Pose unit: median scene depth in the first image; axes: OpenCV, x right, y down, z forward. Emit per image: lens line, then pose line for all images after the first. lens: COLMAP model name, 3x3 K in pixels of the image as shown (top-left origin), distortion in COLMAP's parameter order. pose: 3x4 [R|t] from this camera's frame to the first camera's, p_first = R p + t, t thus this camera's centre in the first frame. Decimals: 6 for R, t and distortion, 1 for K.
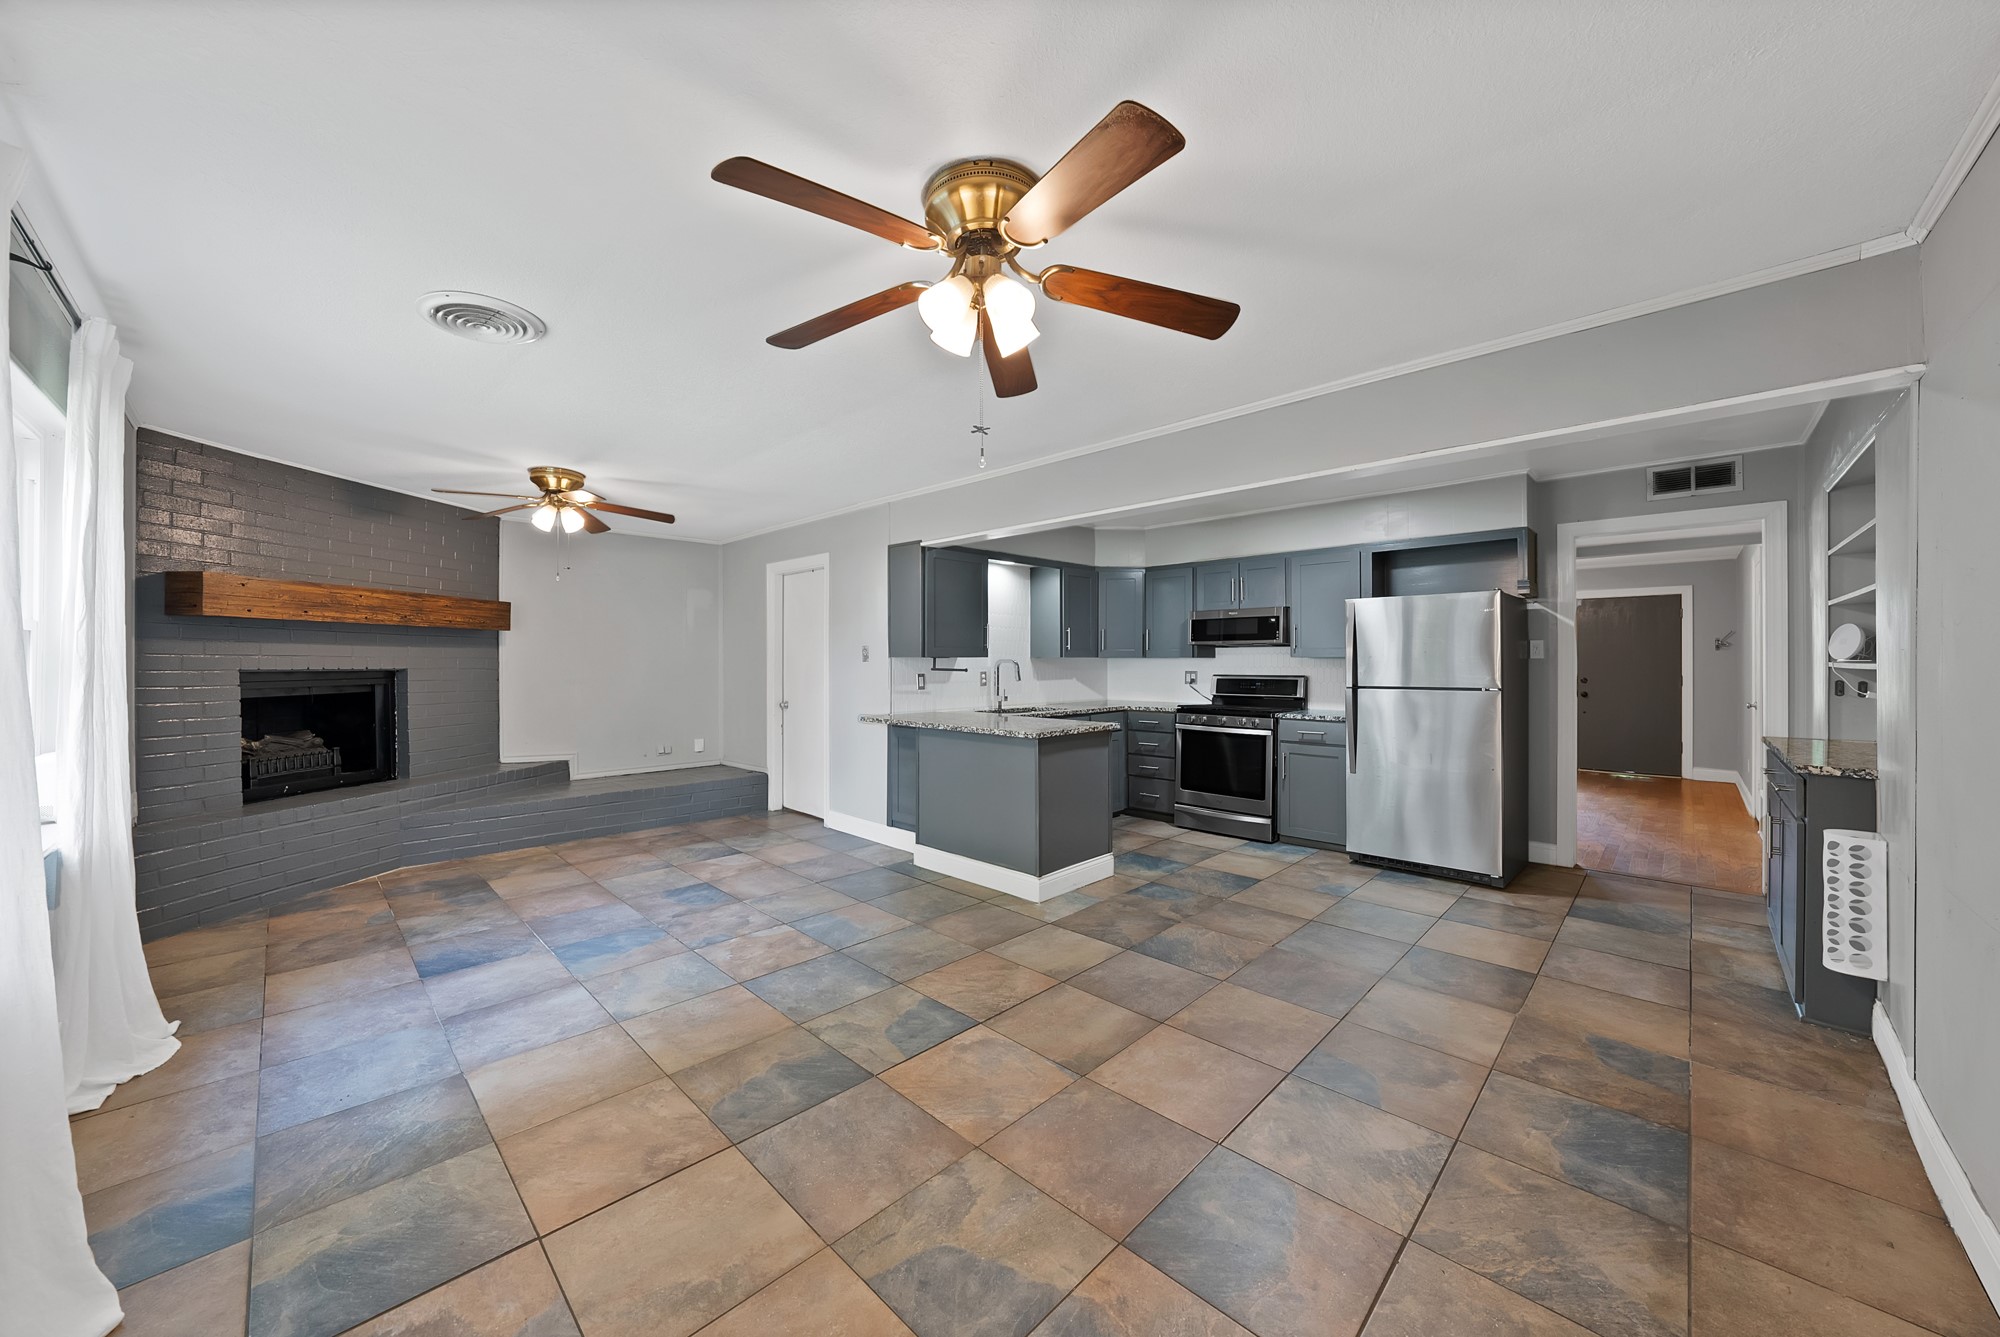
lens RADIAL K [[720.4, 0, 1000.2], [0, 720.4, 658.8], [0, 0, 1]] dist [-0.028379, 0.006321]
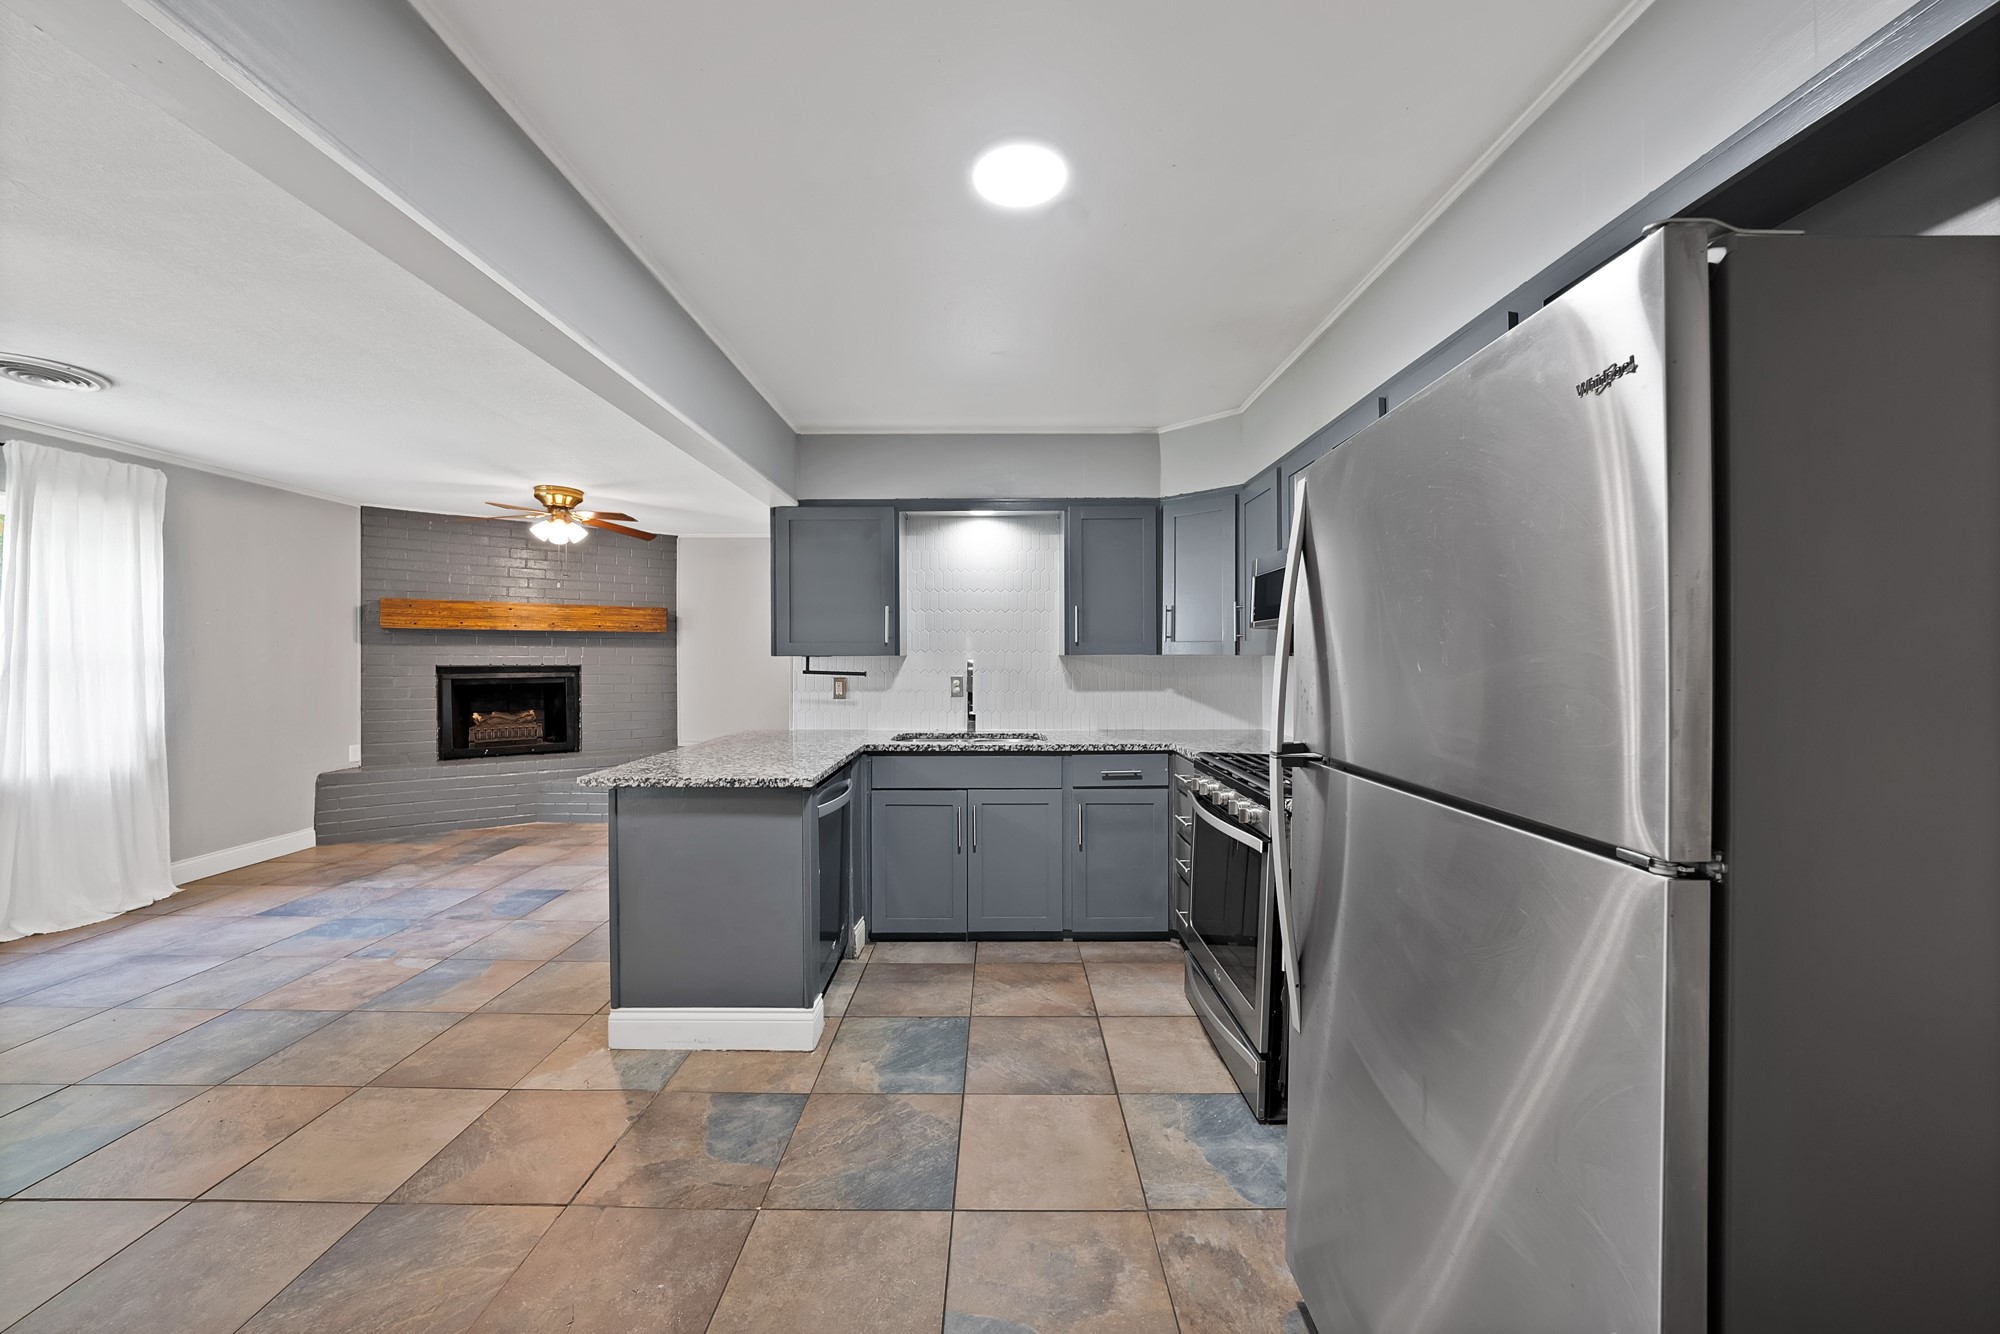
lens RADIAL K [[720.4, 0, 1000.2], [0, 720.4, 657.3], [0, 0, 1]] dist [-0.028379, 0.006321]
pose [[0.692503, 0.002161, -0.721412, 0.697714], [0.002755, 0.999980, 0.005641, -0.005314], [0.721409, -0.005894, 0.692484, 0.772430]]
